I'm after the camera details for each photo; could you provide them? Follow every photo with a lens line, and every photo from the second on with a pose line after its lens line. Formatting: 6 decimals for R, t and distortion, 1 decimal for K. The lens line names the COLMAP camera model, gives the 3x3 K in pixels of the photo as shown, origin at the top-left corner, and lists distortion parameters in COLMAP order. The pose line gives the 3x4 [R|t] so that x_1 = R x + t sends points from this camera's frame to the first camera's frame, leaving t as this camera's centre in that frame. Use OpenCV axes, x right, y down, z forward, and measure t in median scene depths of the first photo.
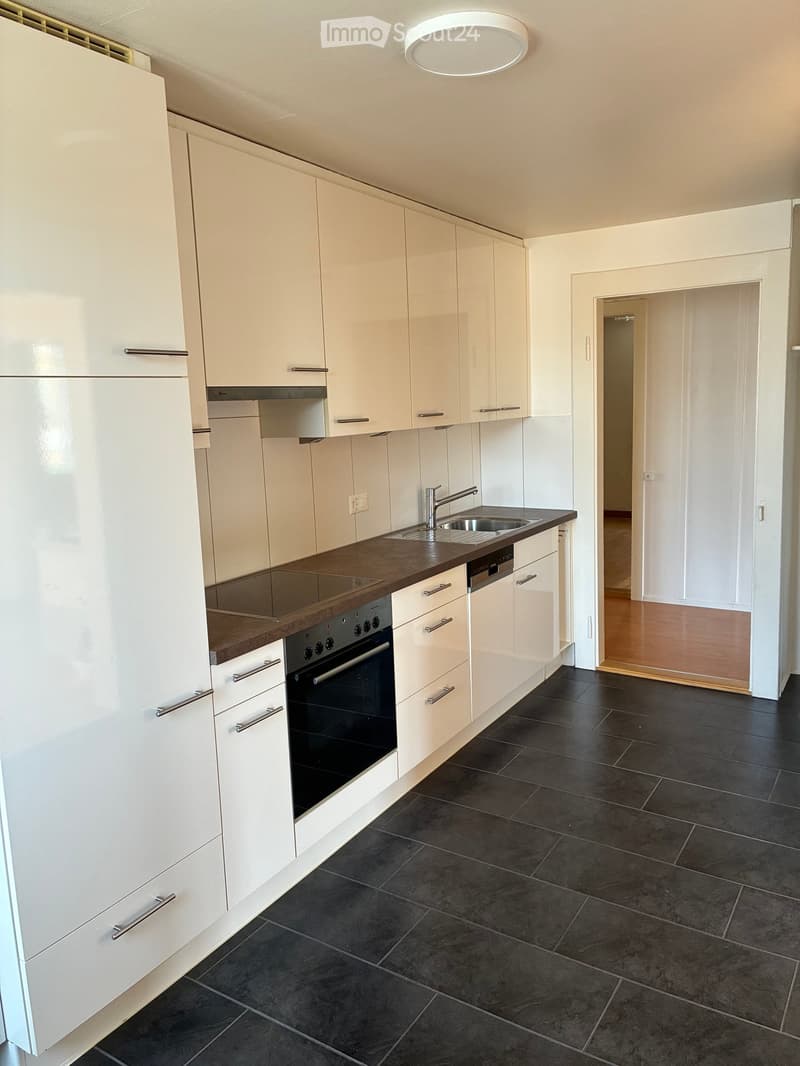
lens RADIAL K [[805.2, 0, 399.6], [0, 805.2, 531.3], [0, 0, 1]] dist [0.041610, -0.010011]
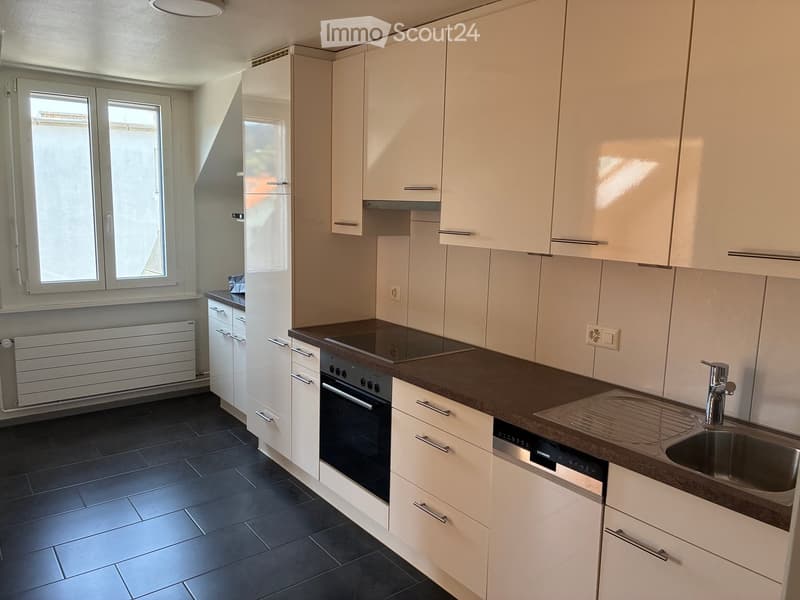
lens RADIAL K [[604.3, 0, 400.2], [0, 604.3, 301.5], [0, 0, 1]] dist [0.041610, -0.010011]
pose [[-0.331991, 0.177369, -0.926457, 0.813821], [-0.169306, 0.955008, 0.243505, -0.253881], [0.927964, 0.237696, -0.287024, 1.273235]]
